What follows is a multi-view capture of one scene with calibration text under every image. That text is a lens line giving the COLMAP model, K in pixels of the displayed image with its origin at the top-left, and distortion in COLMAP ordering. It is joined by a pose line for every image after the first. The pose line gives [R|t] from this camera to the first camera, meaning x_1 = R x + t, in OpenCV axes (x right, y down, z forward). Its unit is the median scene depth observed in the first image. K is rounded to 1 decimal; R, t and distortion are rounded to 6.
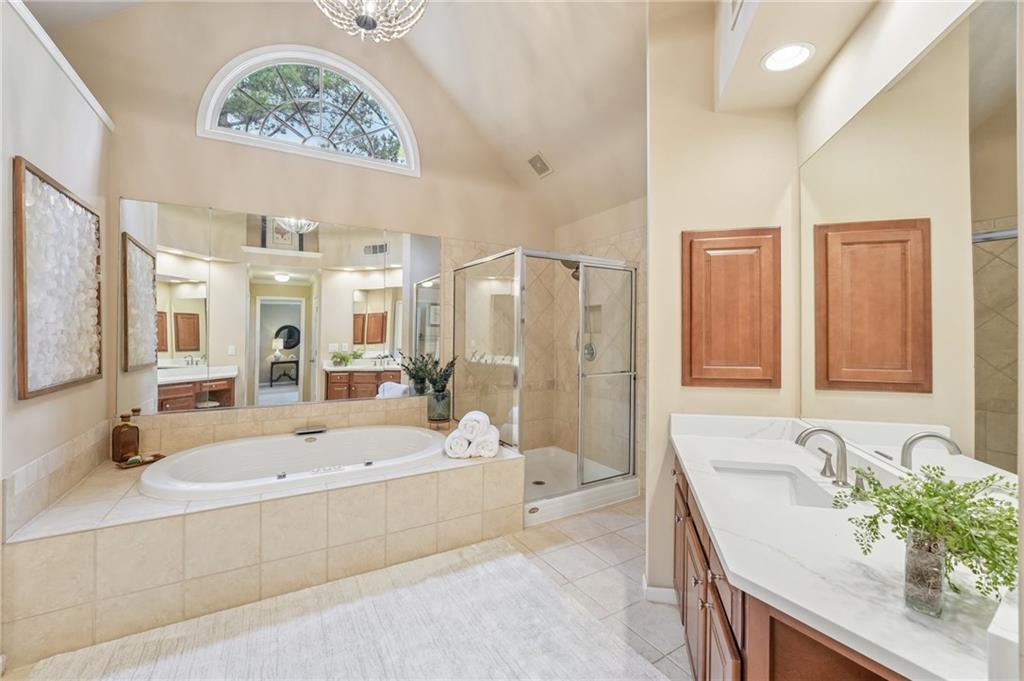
lens RADIAL K [[413.6, 0, 510.2], [0, 413.6, 336.8], [0, 0, 1]] dist [-0.022779, -0.000008]
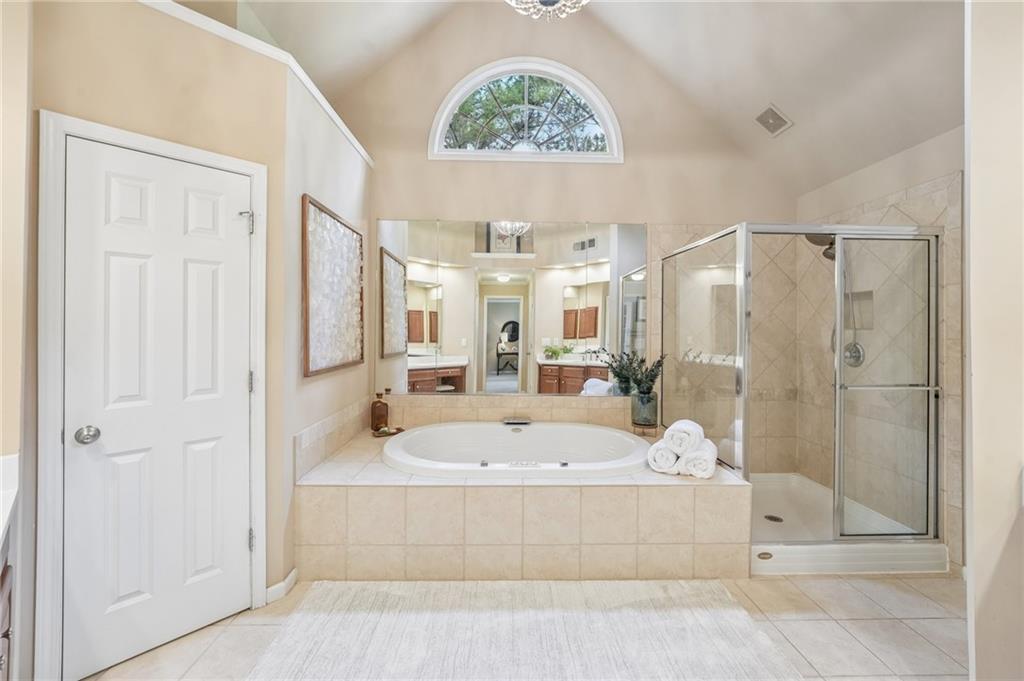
lens RADIAL K [[412.2, 0, 514.3], [0, 412.2, 320.8], [0, 0, 1]] dist [-0.009728, -0.000115]
pose [[0.877845, -0.004150, -0.478927, 0.011681], [-0.008739, 0.999657, -0.024680, -0.001566], [0.478865, 0.025850, 0.877508, 0.070991]]
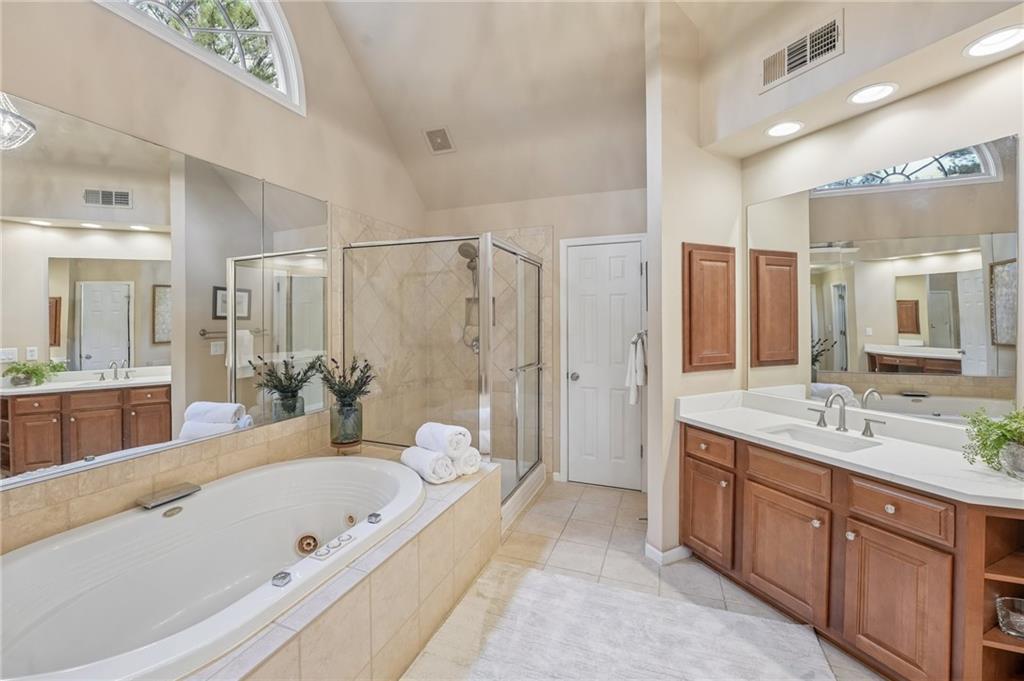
lens RADIAL K [[422.7, 0, 499.1], [0, 422.7, 323.5], [0, 0, 1]] dist [-0.011981, -0.000001]
pose [[0.794487, -0.006451, 0.607246, -0.478457], [0.011562, 0.999923, -0.004505, -0.014129], [-0.607171, 0.010600, 0.794501, 0.230817]]
